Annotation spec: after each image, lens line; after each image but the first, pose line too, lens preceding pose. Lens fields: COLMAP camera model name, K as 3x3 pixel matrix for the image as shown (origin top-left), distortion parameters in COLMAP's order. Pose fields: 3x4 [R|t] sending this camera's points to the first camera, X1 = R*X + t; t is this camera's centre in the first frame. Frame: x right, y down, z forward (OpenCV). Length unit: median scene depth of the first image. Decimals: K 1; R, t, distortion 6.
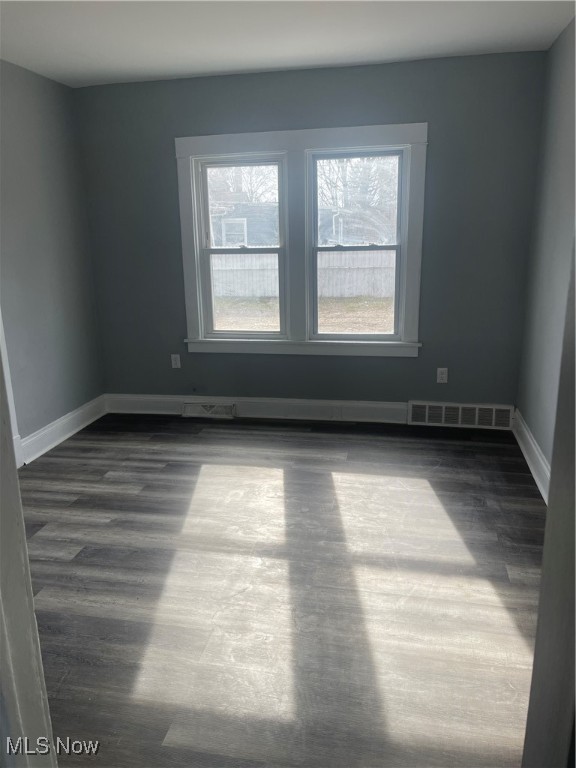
lens RADIAL K [[592.5, 0, 287.4], [0, 592.5, 395.0], [0, 0, 1]] dist [0.027641, -0.002018]
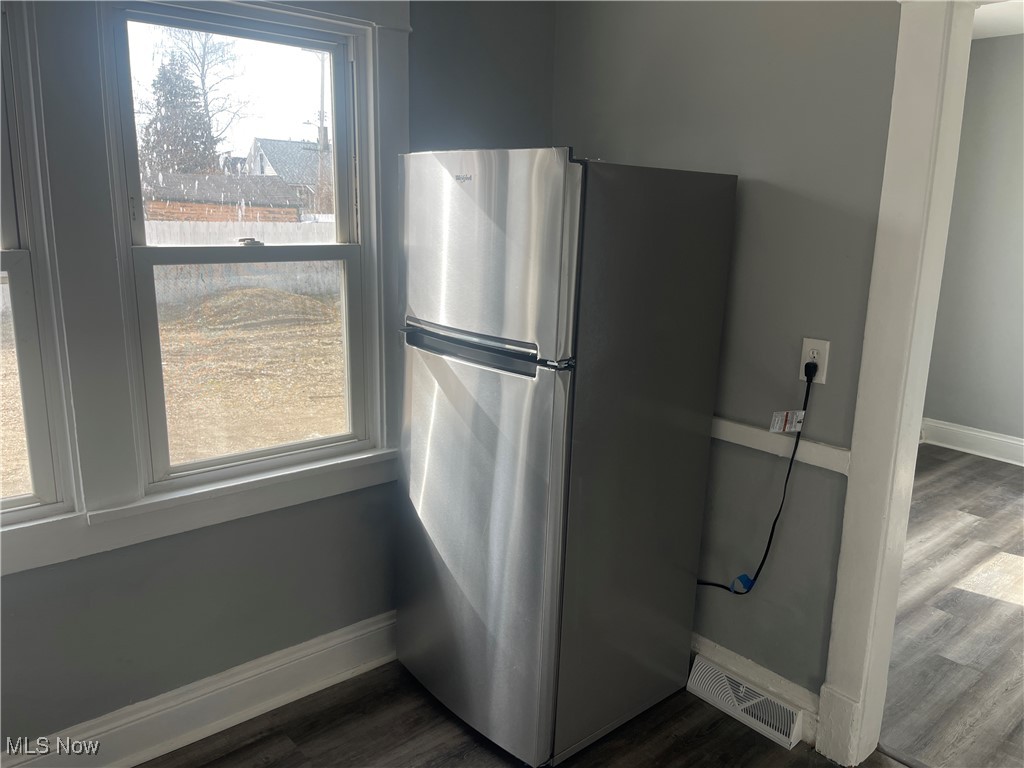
lens RADIAL K [[790.0, 0, 512.0], [0, 790.0, 384.0], [0, 0, 1]] dist [0.027641, -0.002018]
pose [[0.612506, -0.158844, 0.774342, -1.082313], [0.197766, 0.979241, 0.044443, -0.238411], [-0.765327, 0.125917, 0.631205, 0.777005]]
